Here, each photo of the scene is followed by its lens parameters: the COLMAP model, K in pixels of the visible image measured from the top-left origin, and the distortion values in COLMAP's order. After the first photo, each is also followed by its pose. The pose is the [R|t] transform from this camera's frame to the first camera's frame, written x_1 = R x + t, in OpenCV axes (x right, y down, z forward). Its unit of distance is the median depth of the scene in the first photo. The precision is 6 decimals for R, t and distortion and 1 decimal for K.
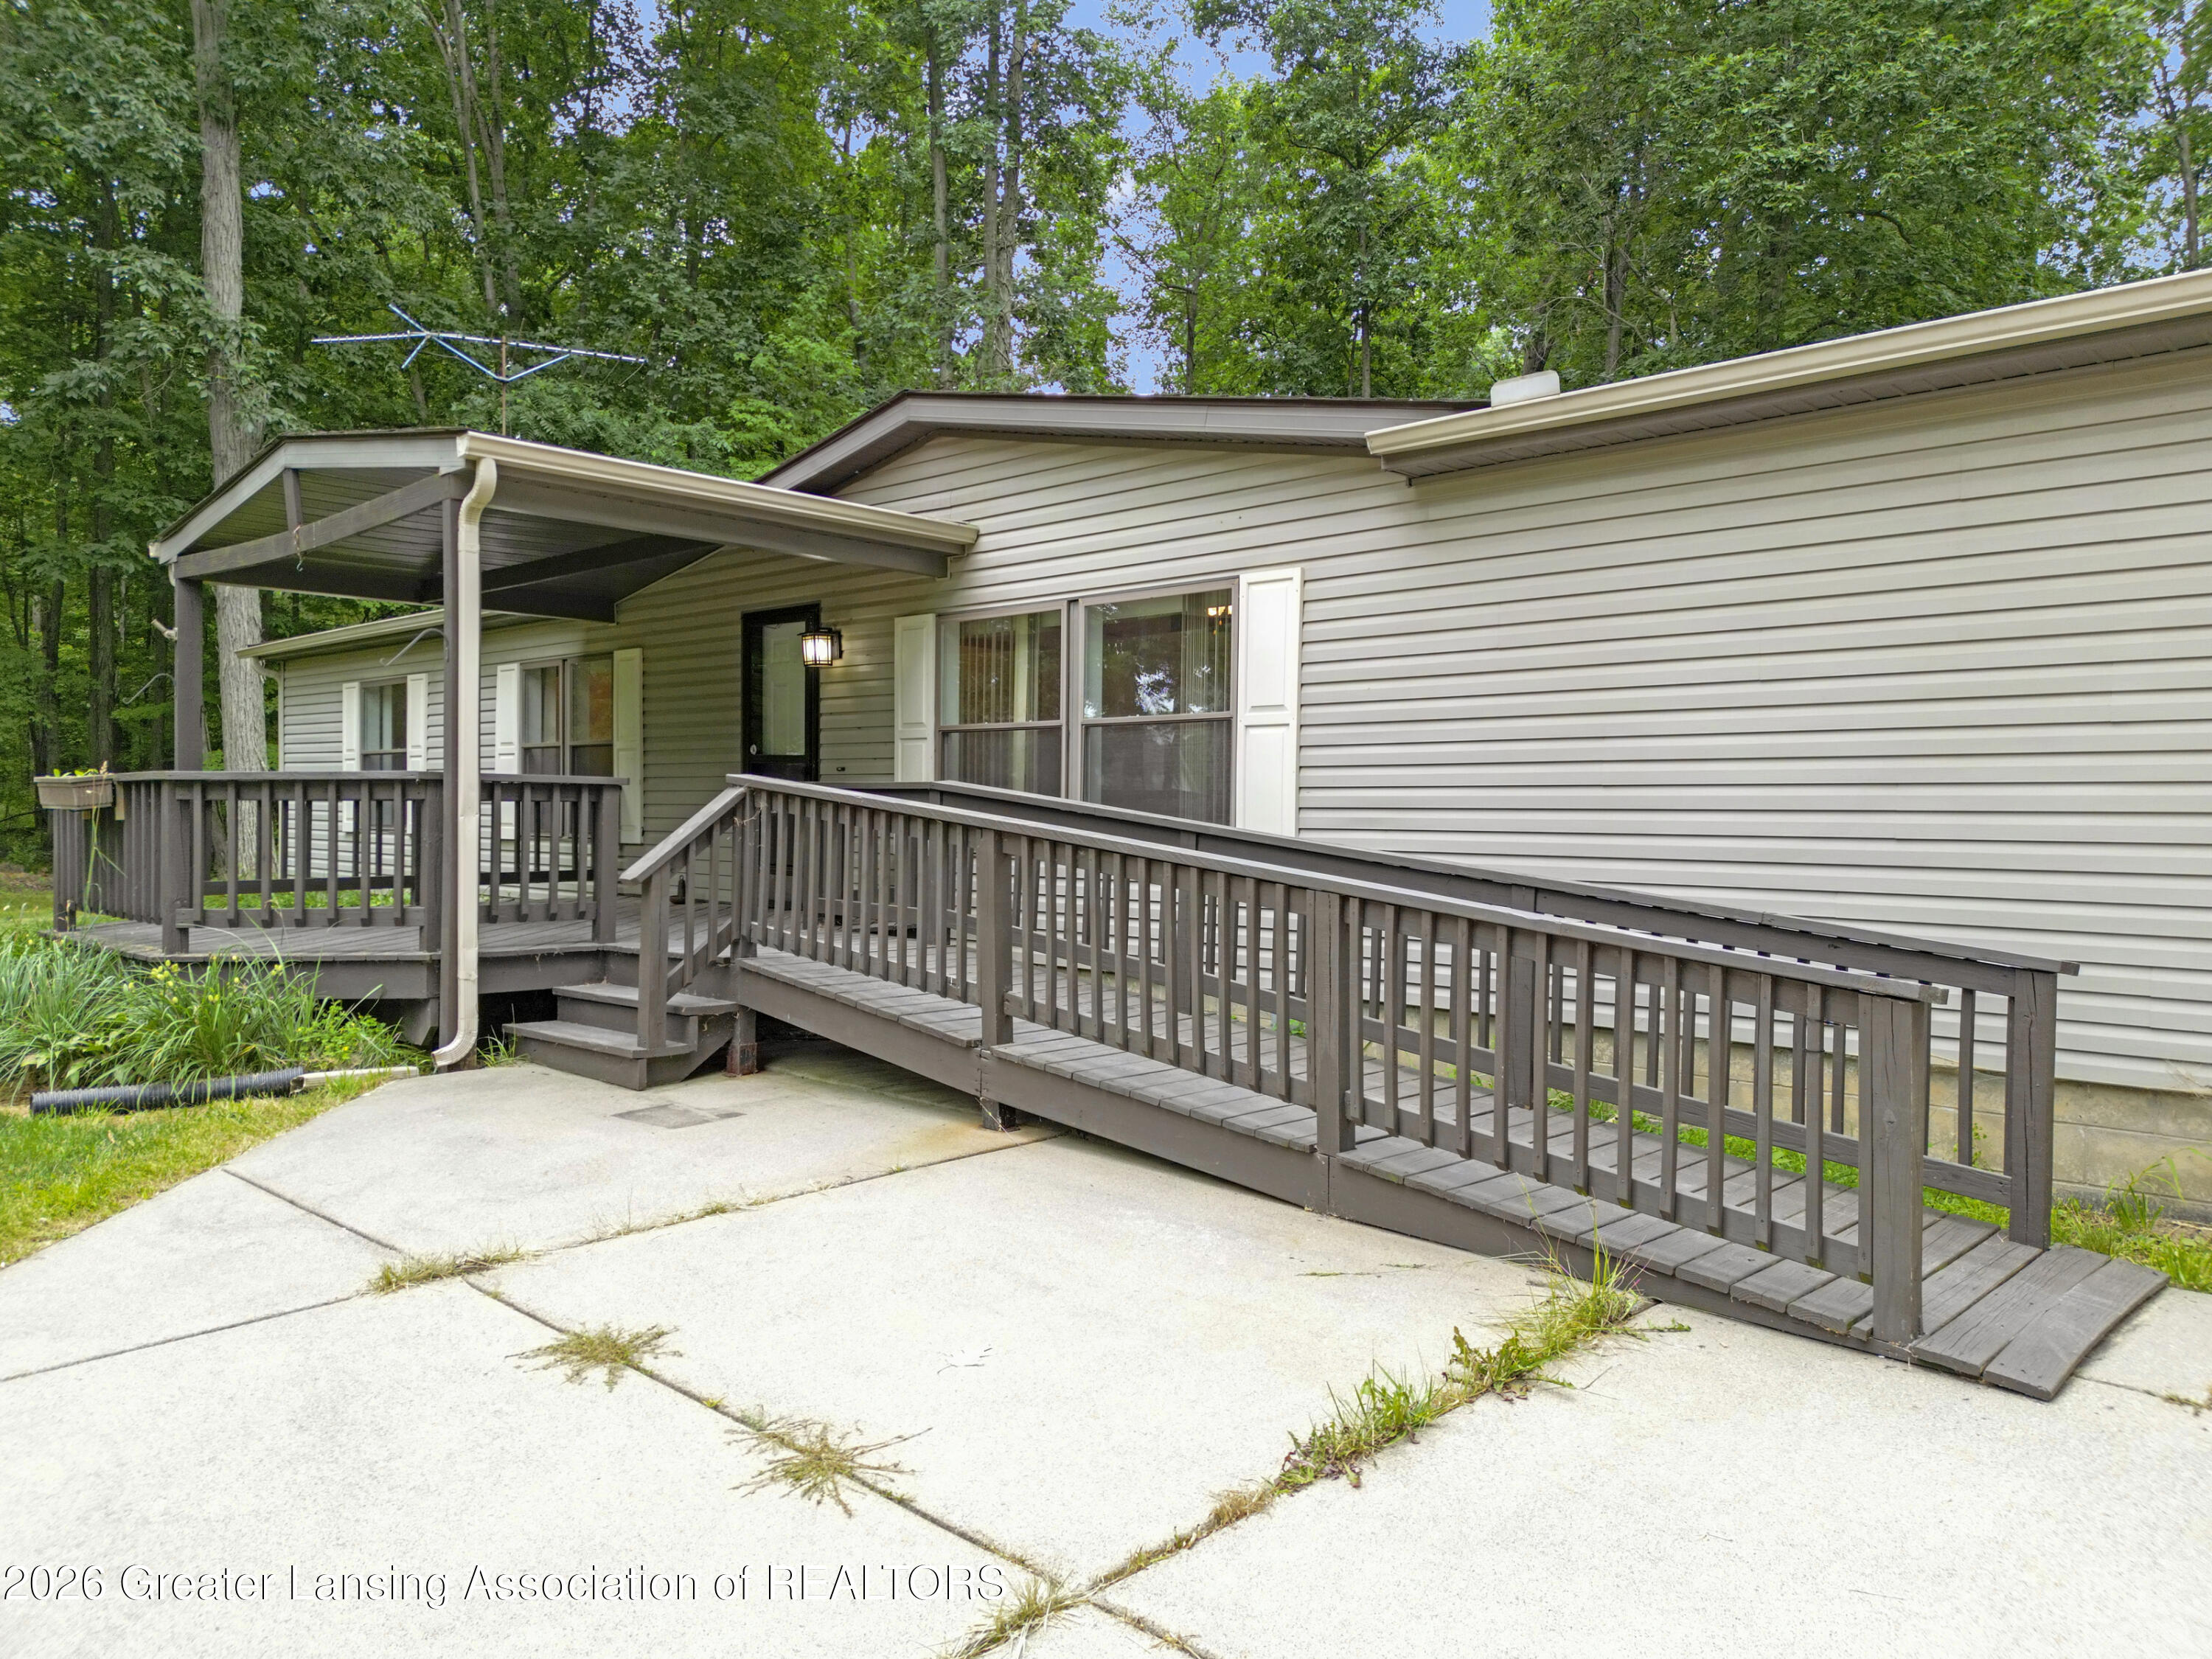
lens RADIAL K [[1557.1, 0, 1091.5], [0, 1557.1, 839.0], [0, 0, 1]] dist [0.049471, -0.052323]
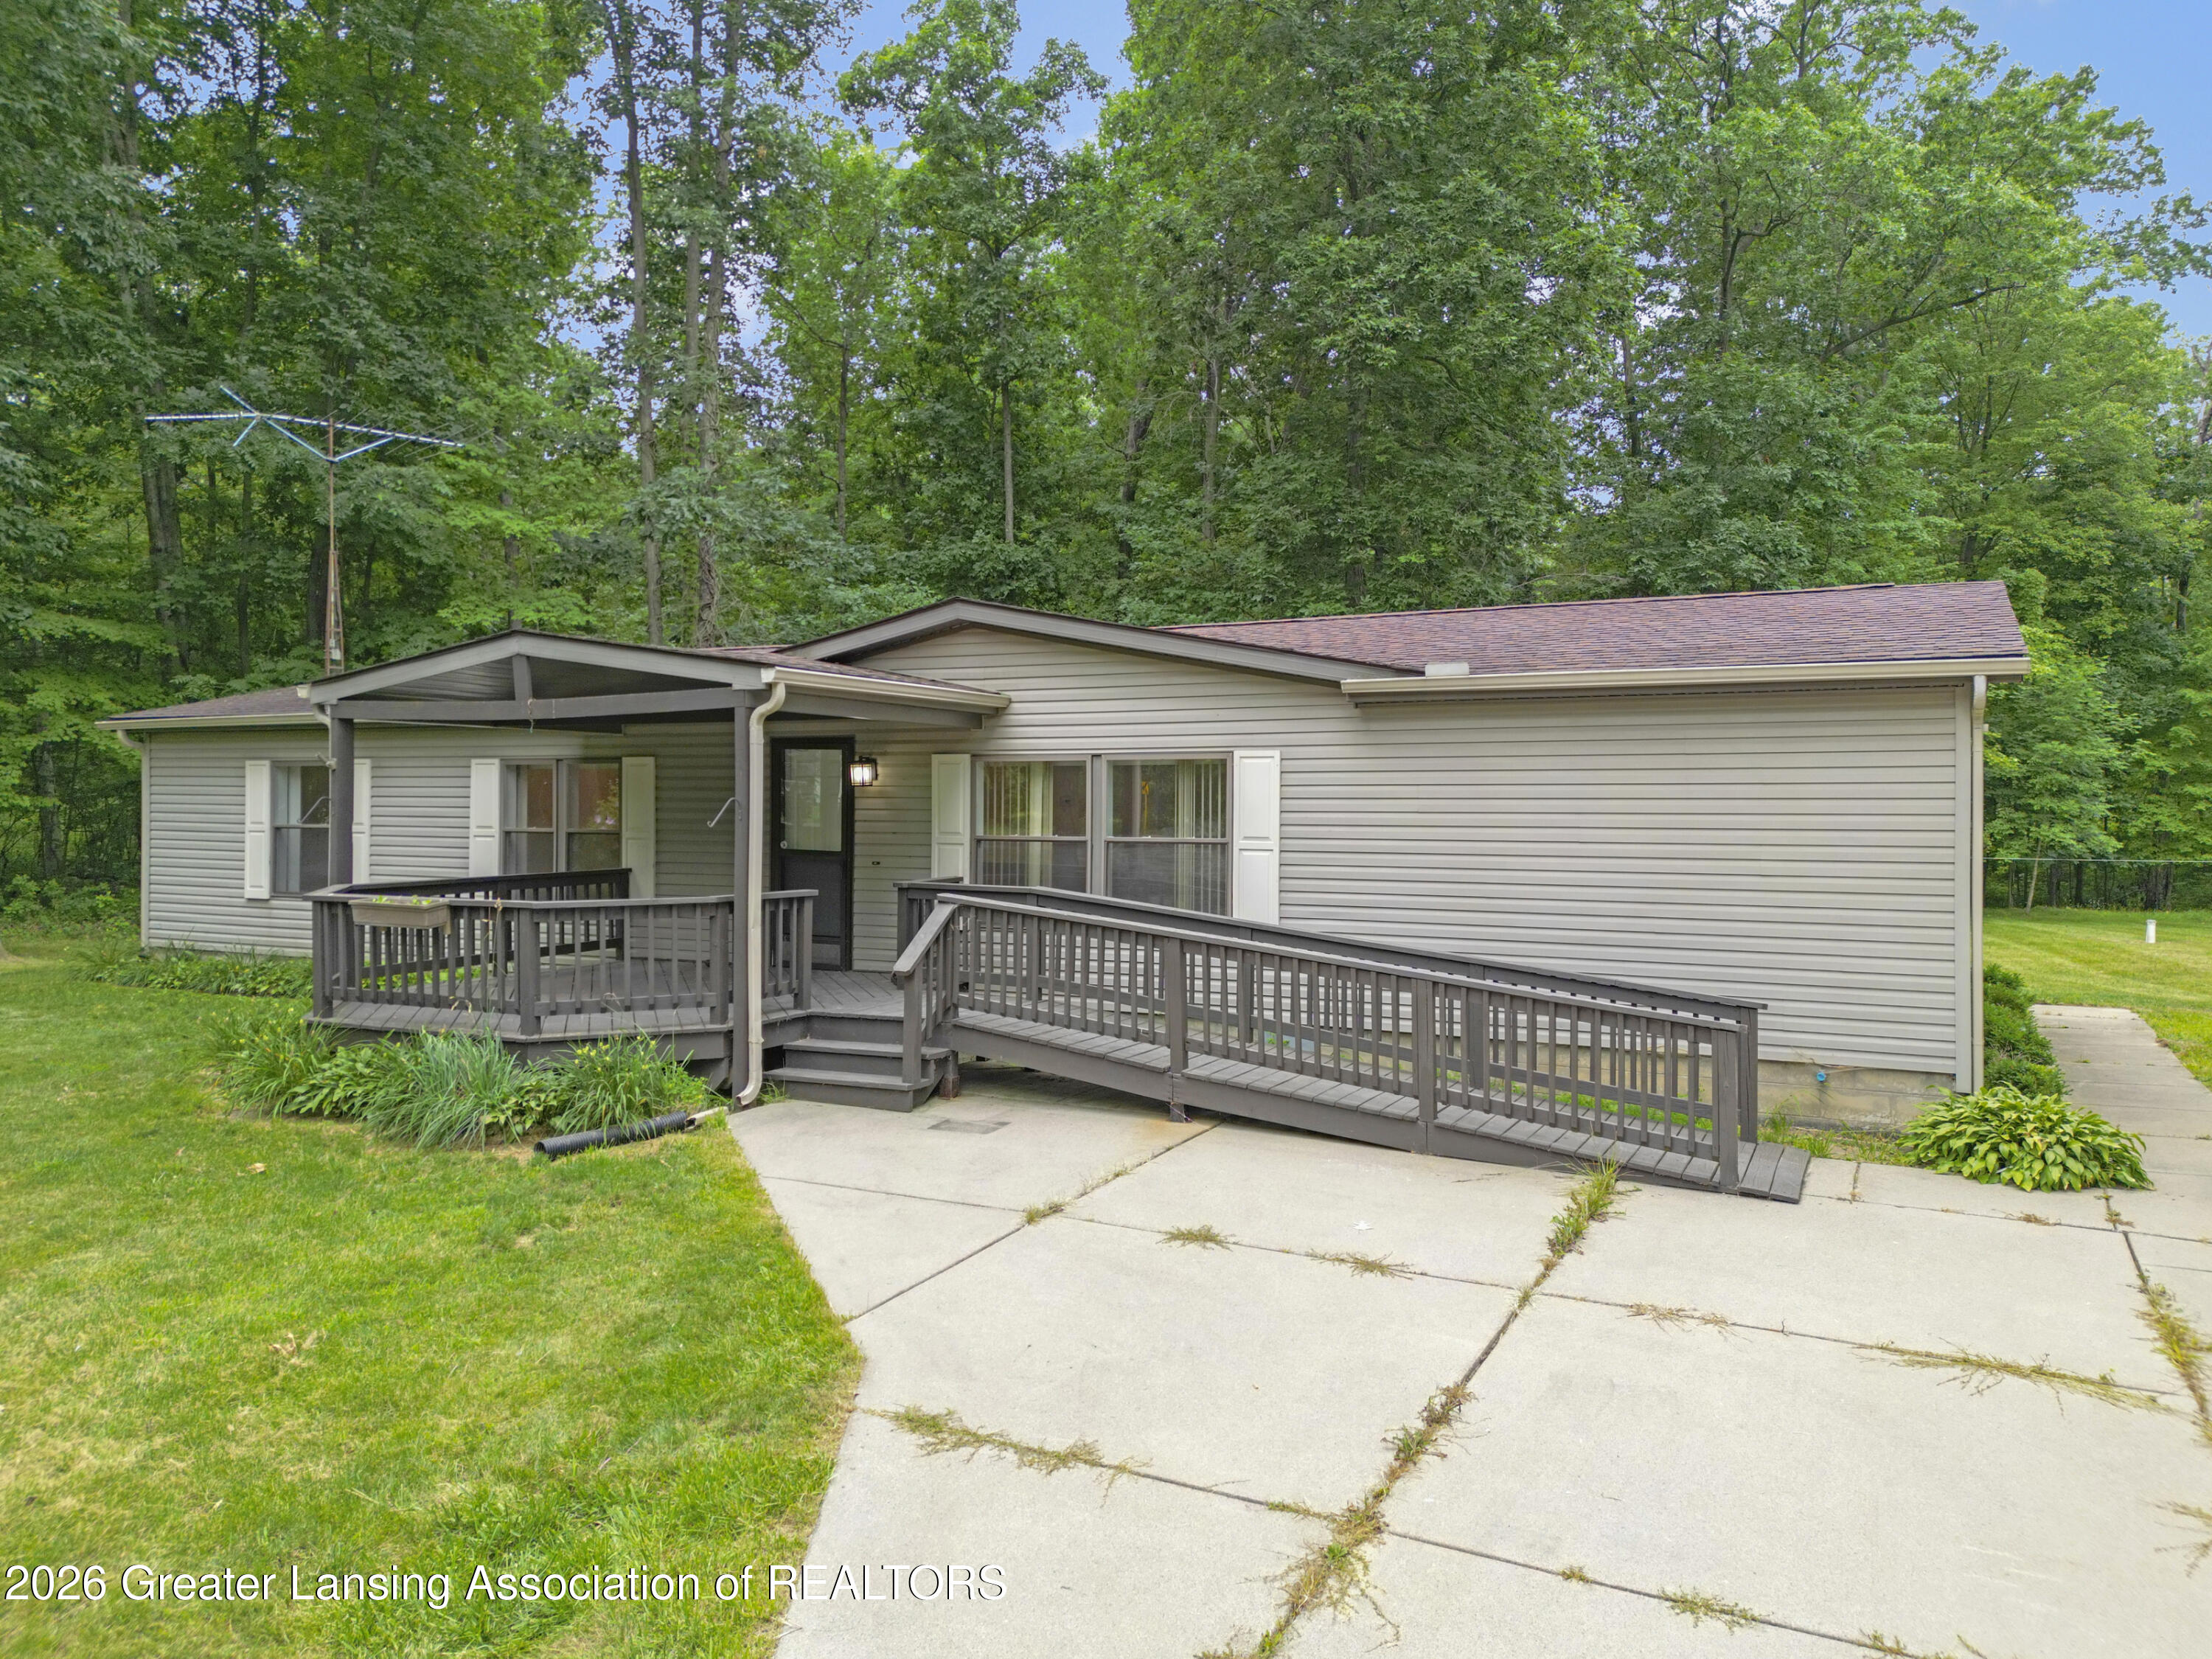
lens RADIAL K [[1561.5, 0, 1103.6], [0, 1561.5, 808.8], [0, 0, 1]] dist [0.077982, -0.052145]
pose [[0.952976, -0.009647, 0.302893, -0.492305], [0.012802, 0.999882, -0.008434, -0.100405], [-0.302776, 0.011915, 0.952987, -0.426442]]
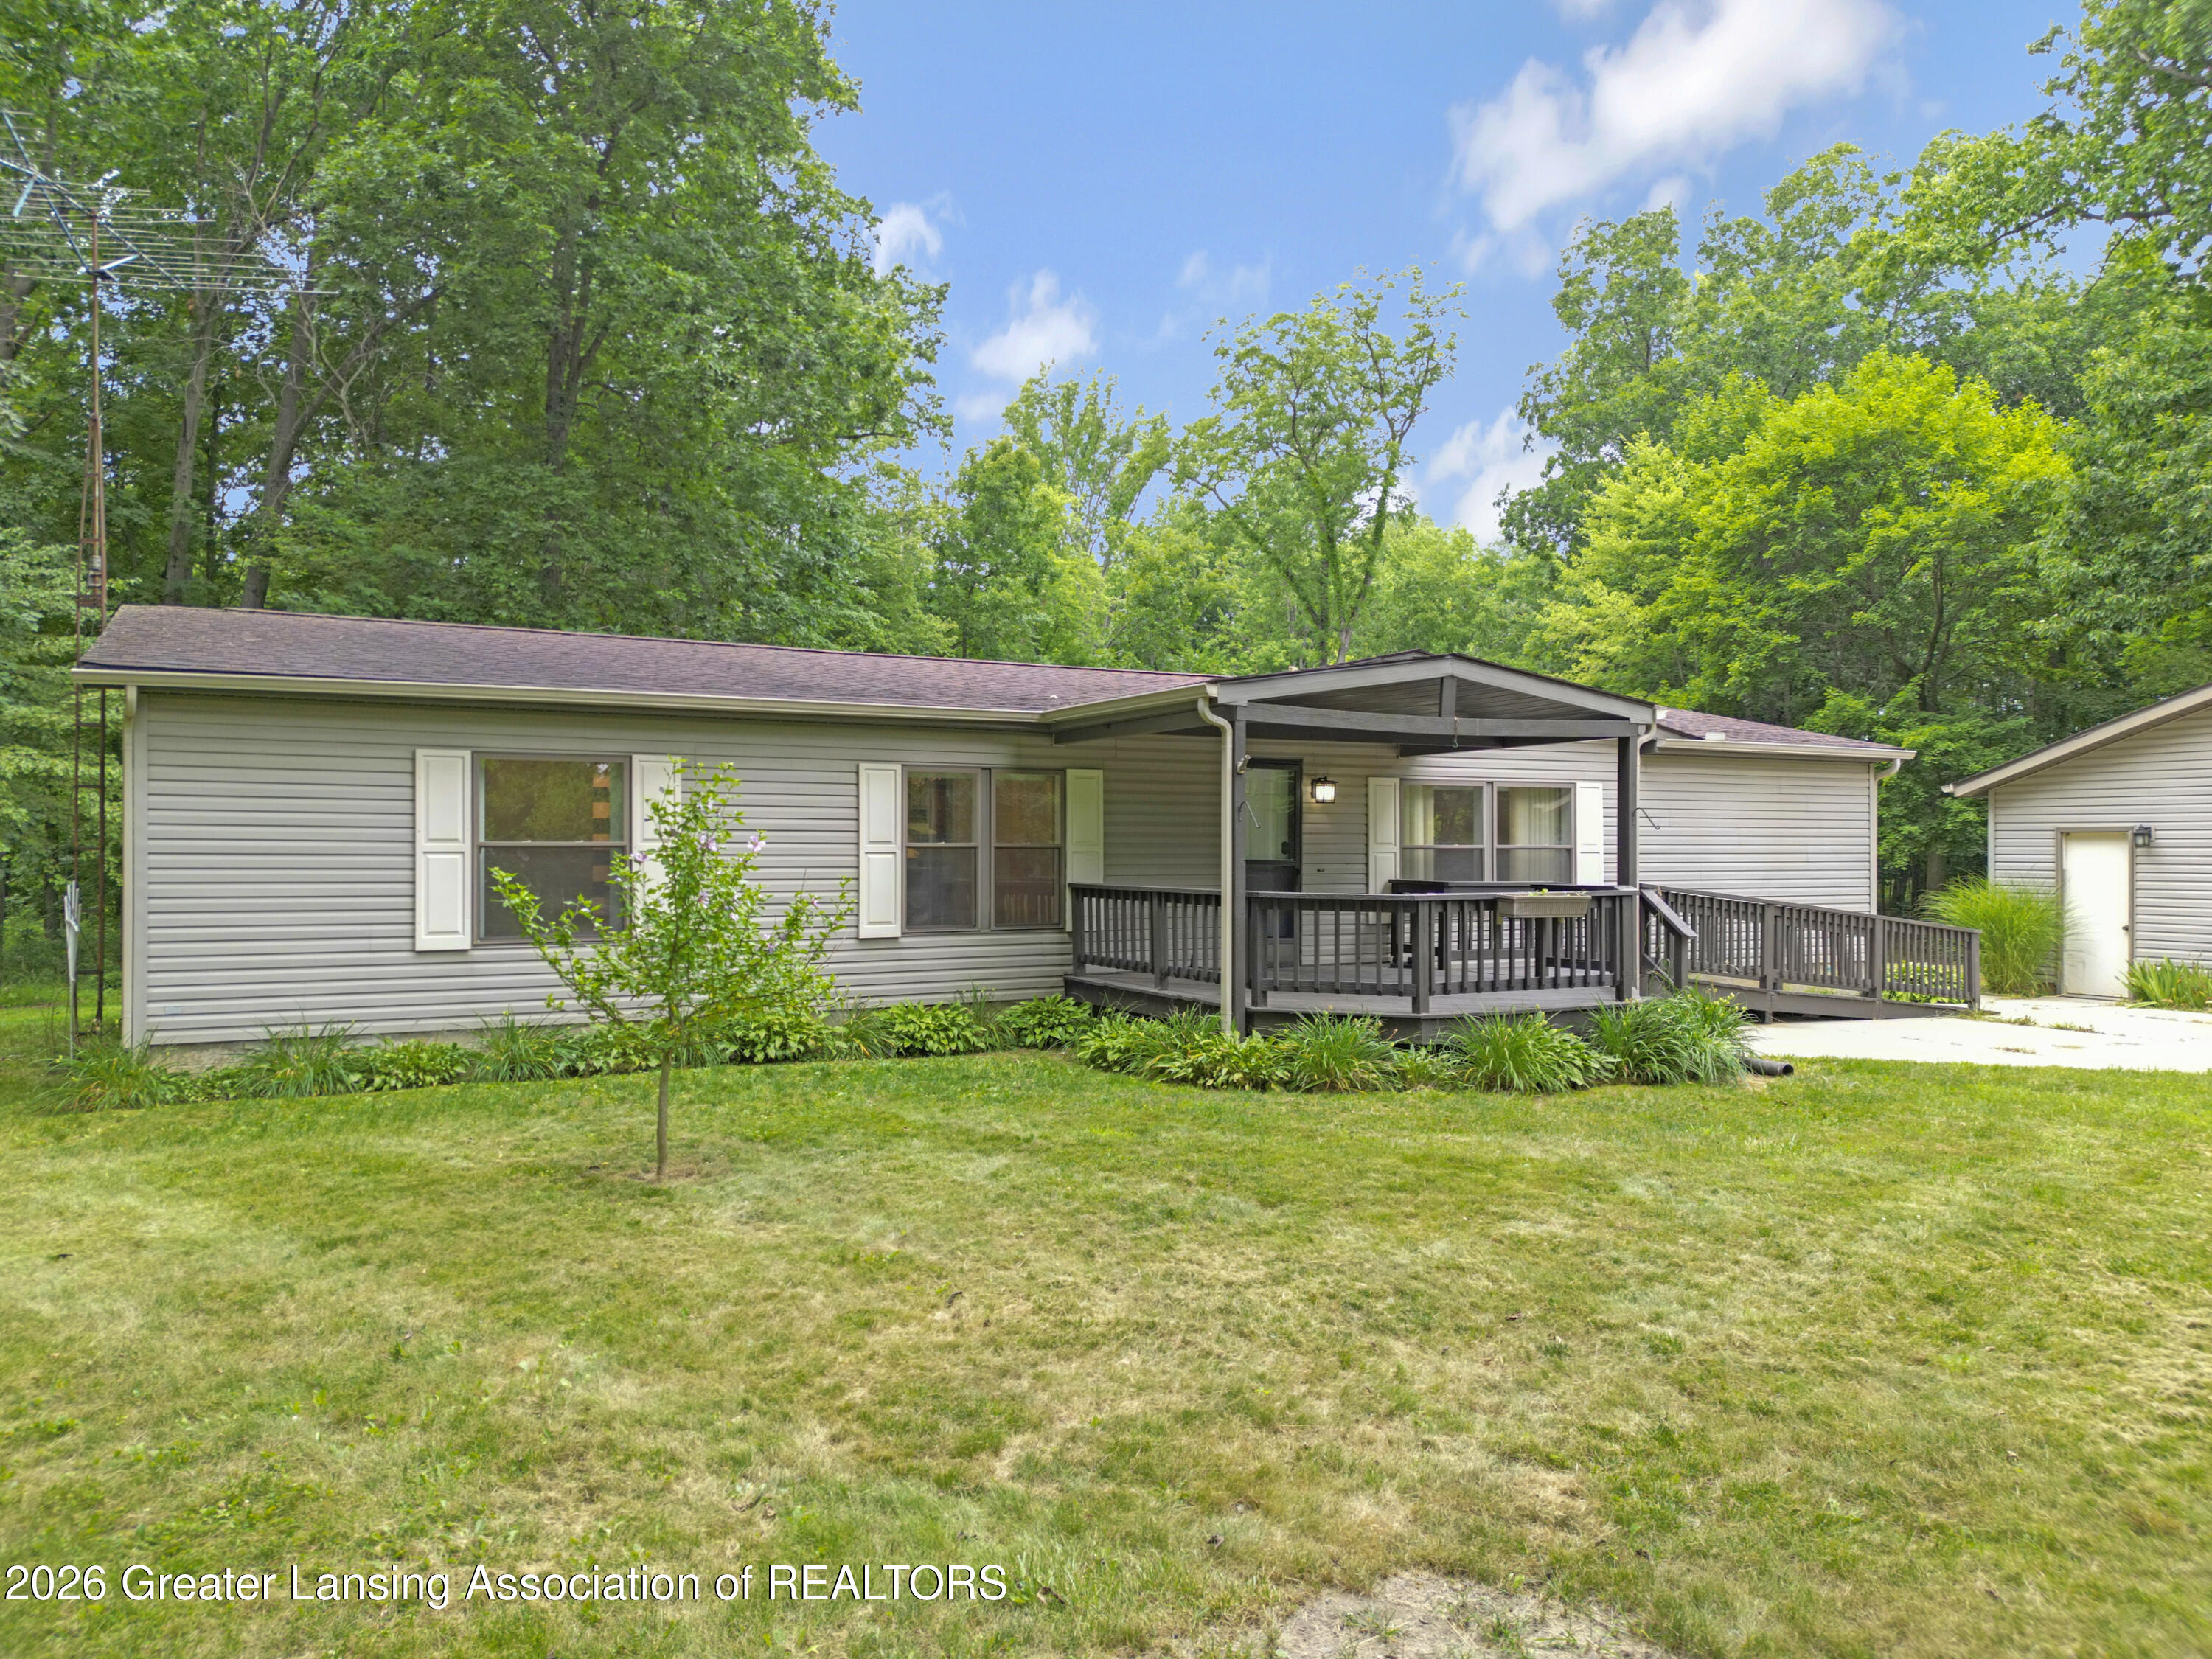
lens RADIAL K [[1577.5, 0, 1100.7], [0, 1577.5, 835.5], [0, 0, 1]] dist [0.101254, -0.083242]
pose [[0.288759, -0.005555, 0.957386, -2.206213], [0.018805, 0.999823, 0.000129, -0.107749], [-0.957217, 0.017966, 0.288812, 0.990108]]
